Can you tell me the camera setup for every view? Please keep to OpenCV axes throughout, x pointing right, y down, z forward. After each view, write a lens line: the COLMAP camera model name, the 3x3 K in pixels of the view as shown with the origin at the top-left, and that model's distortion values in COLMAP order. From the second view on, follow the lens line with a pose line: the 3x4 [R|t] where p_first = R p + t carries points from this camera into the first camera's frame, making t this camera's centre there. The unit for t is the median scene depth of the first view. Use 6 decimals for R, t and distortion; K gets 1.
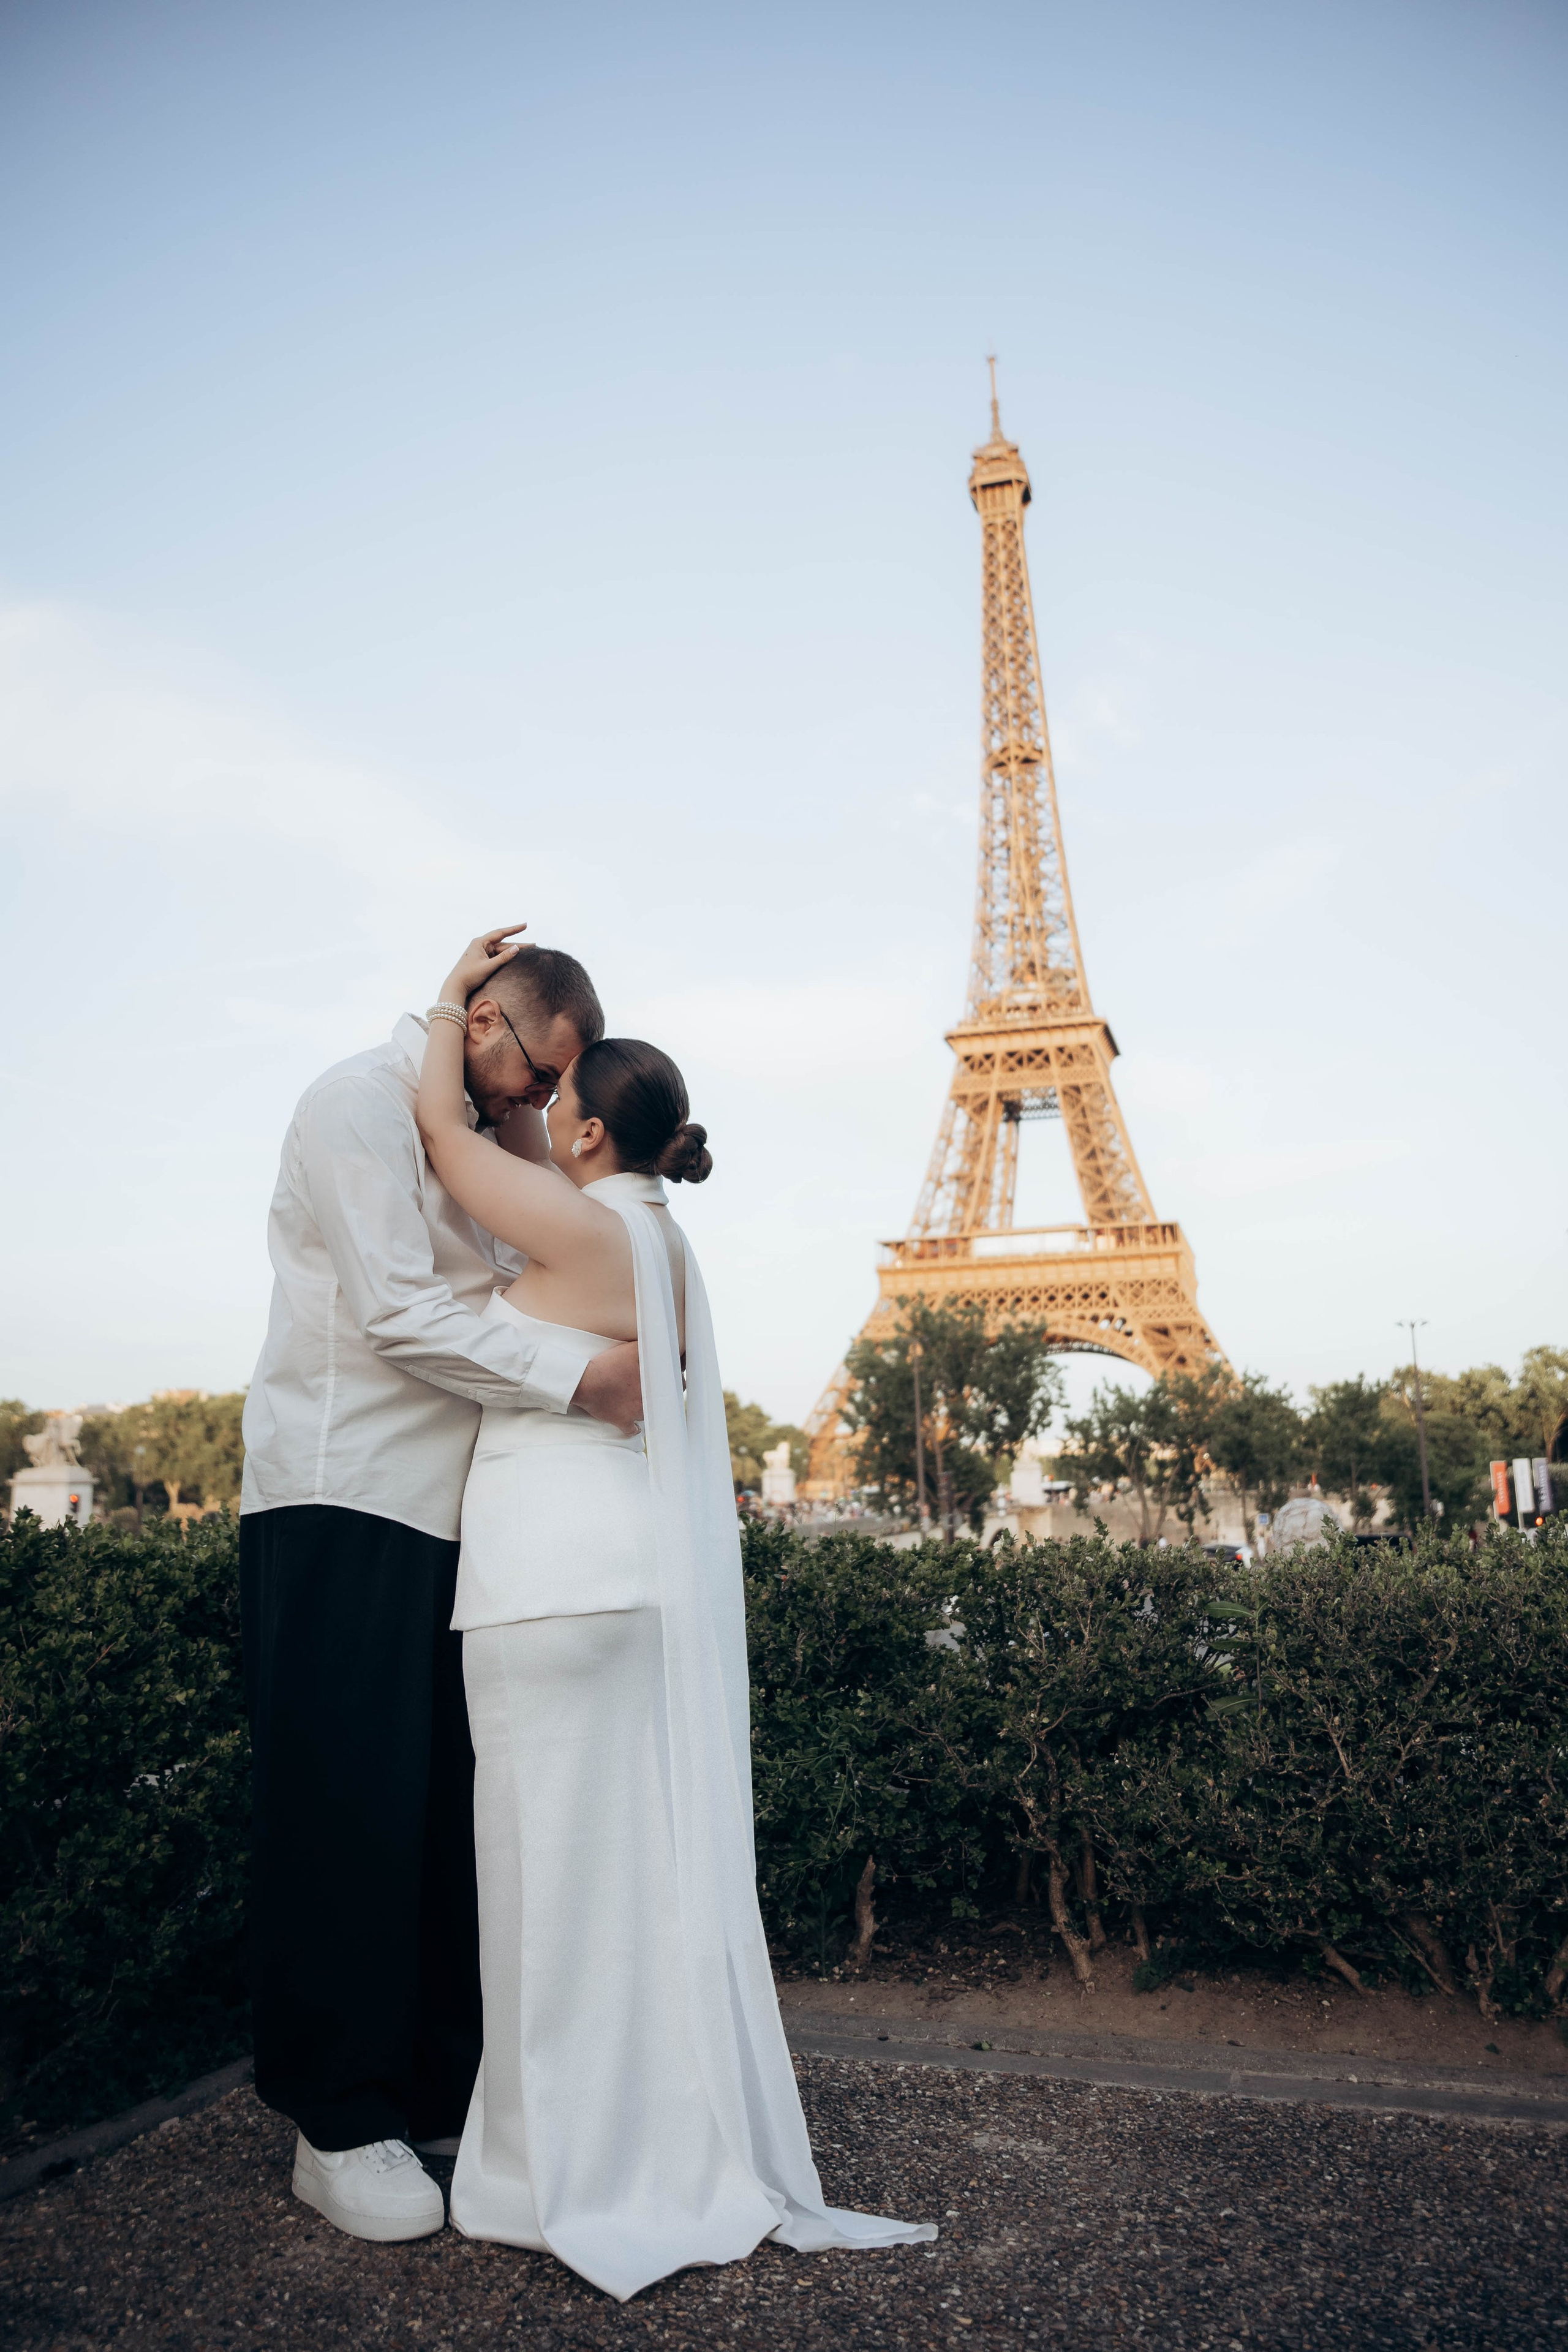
lens RADIAL K [[1696.1, 0, 792.6], [0, 1696.1, 1111.6], [0, 0, 1]] dist [-0.086670, 0.001093]
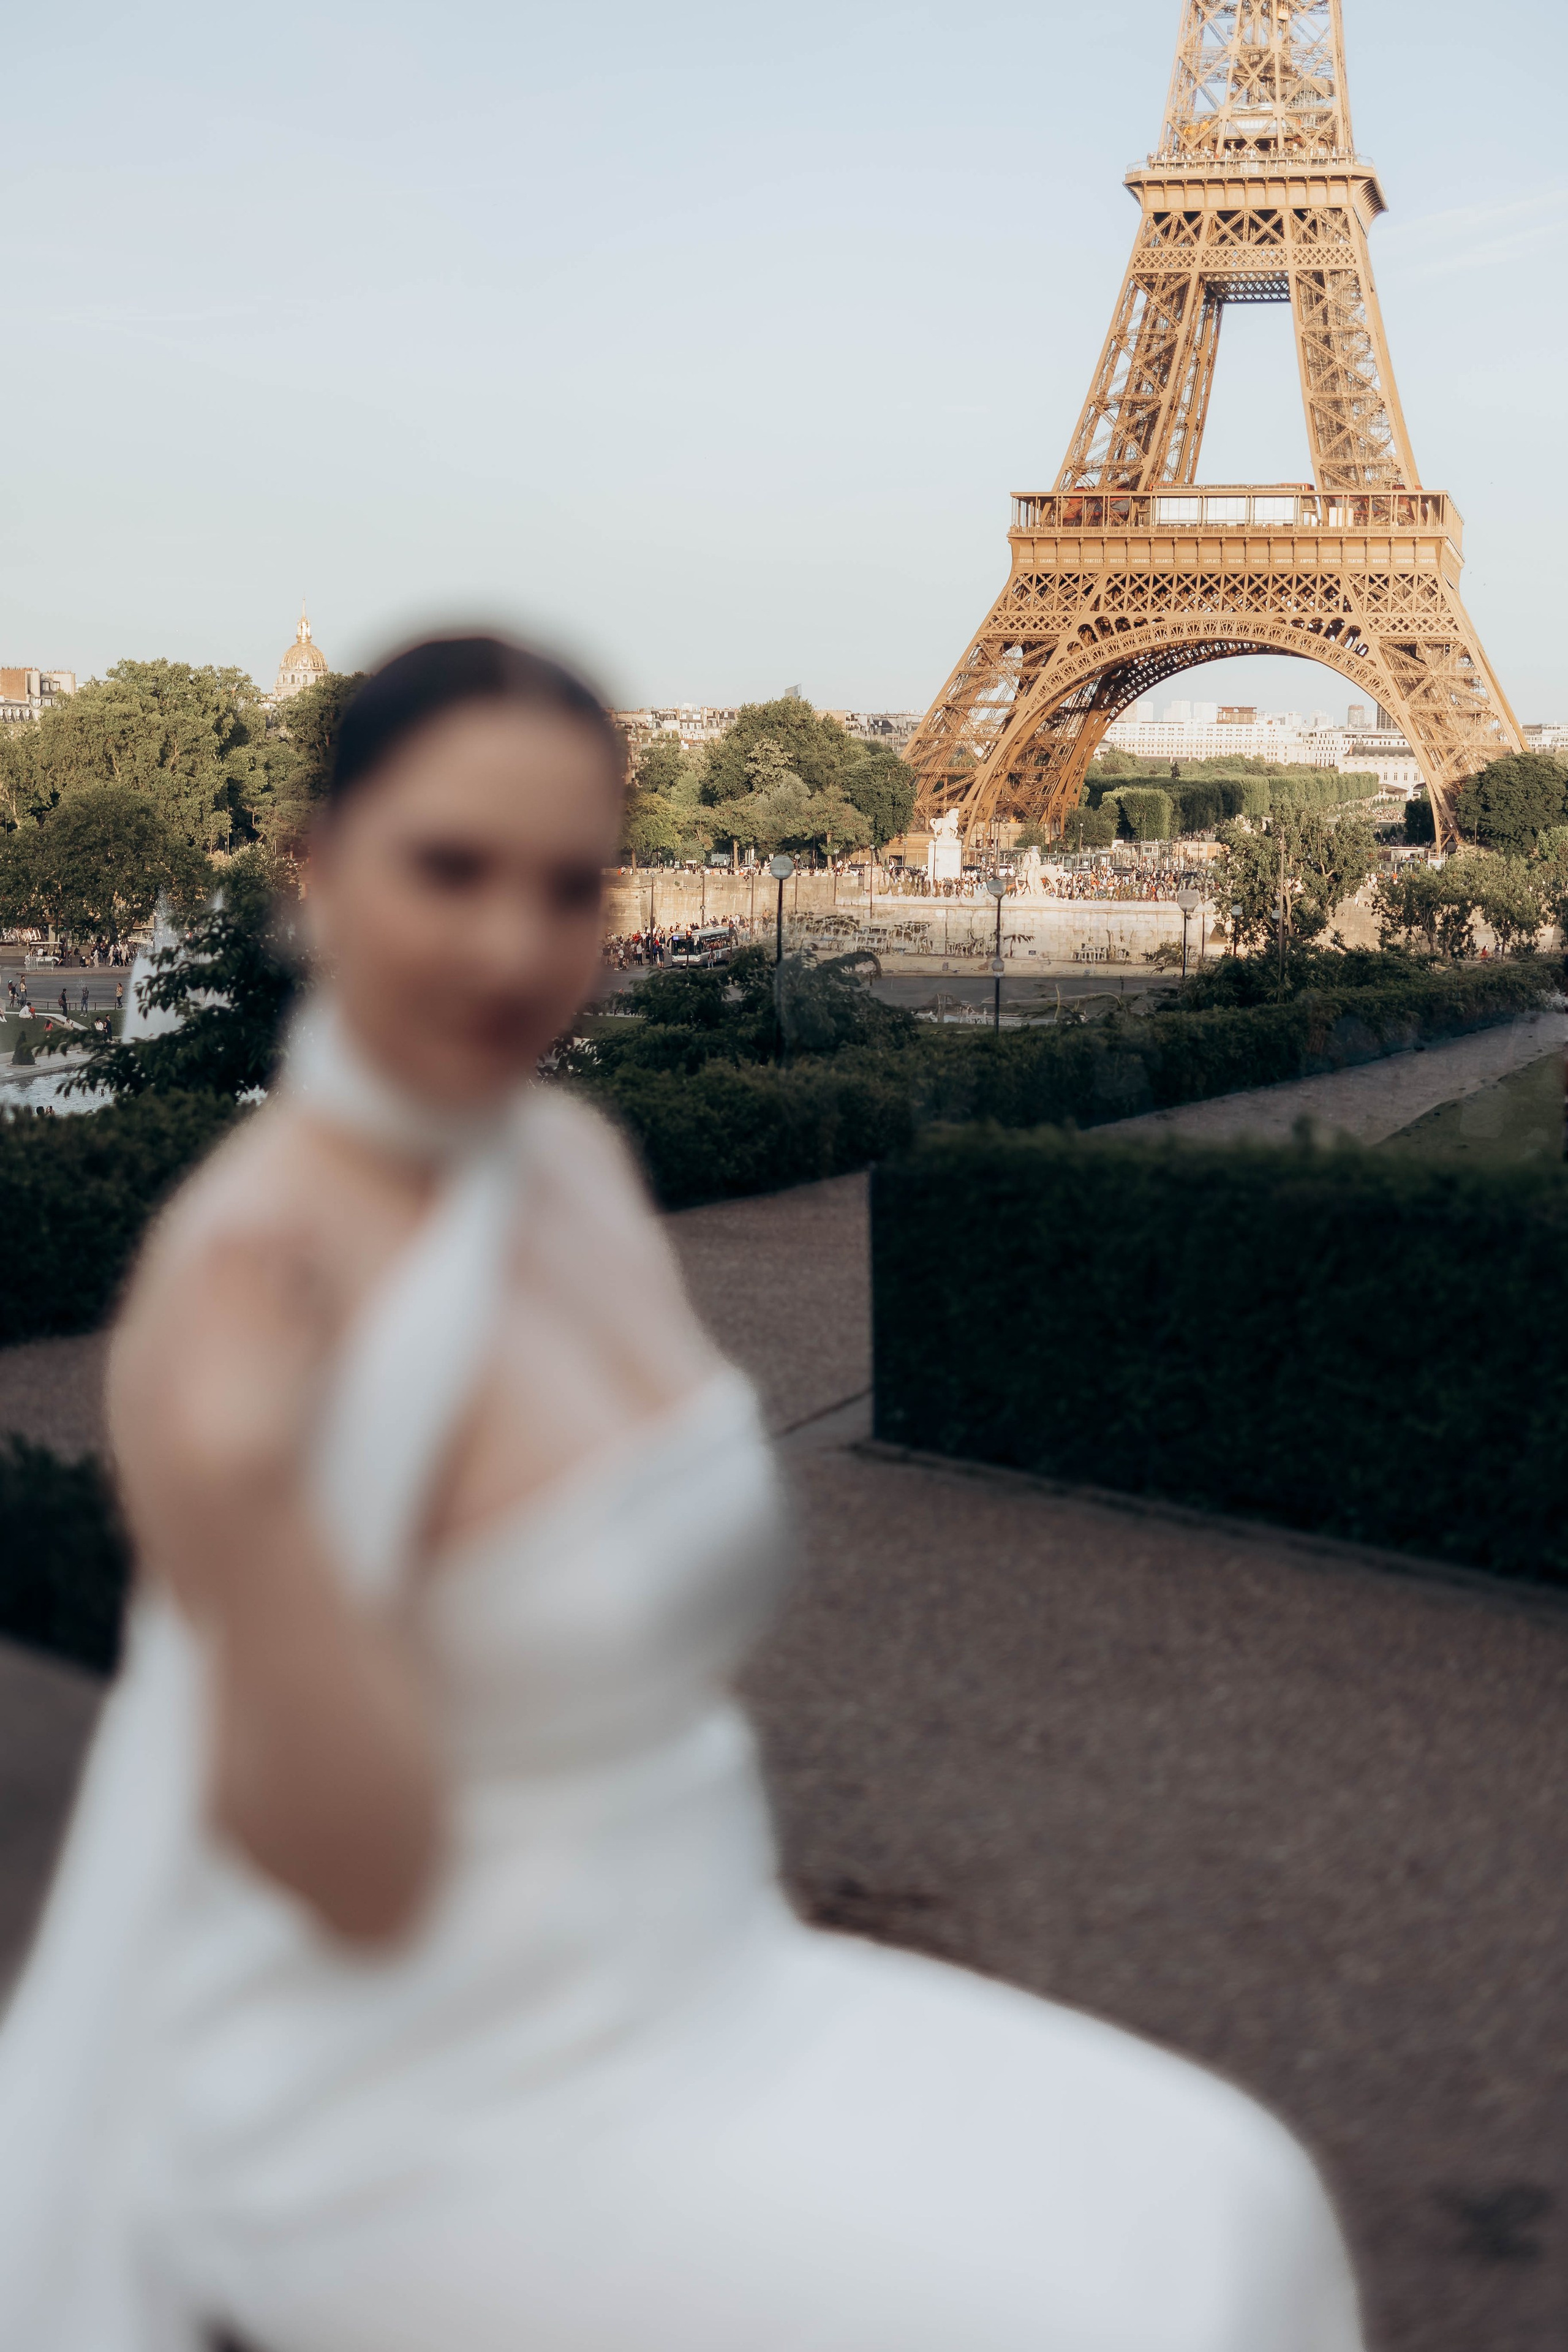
lens RADIAL K [[3264.7, 0, 784.0], [0, 3264.7, 1176.0], [0, 0, 1]] dist [0.001727, 0.003610]
pose [[0.998239, 0.032313, 0.049749, -0.099354], [-0.047105, 0.941524, 0.333637, -0.100594], [-0.036059, -0.335393, 0.941388, -0.345131]]
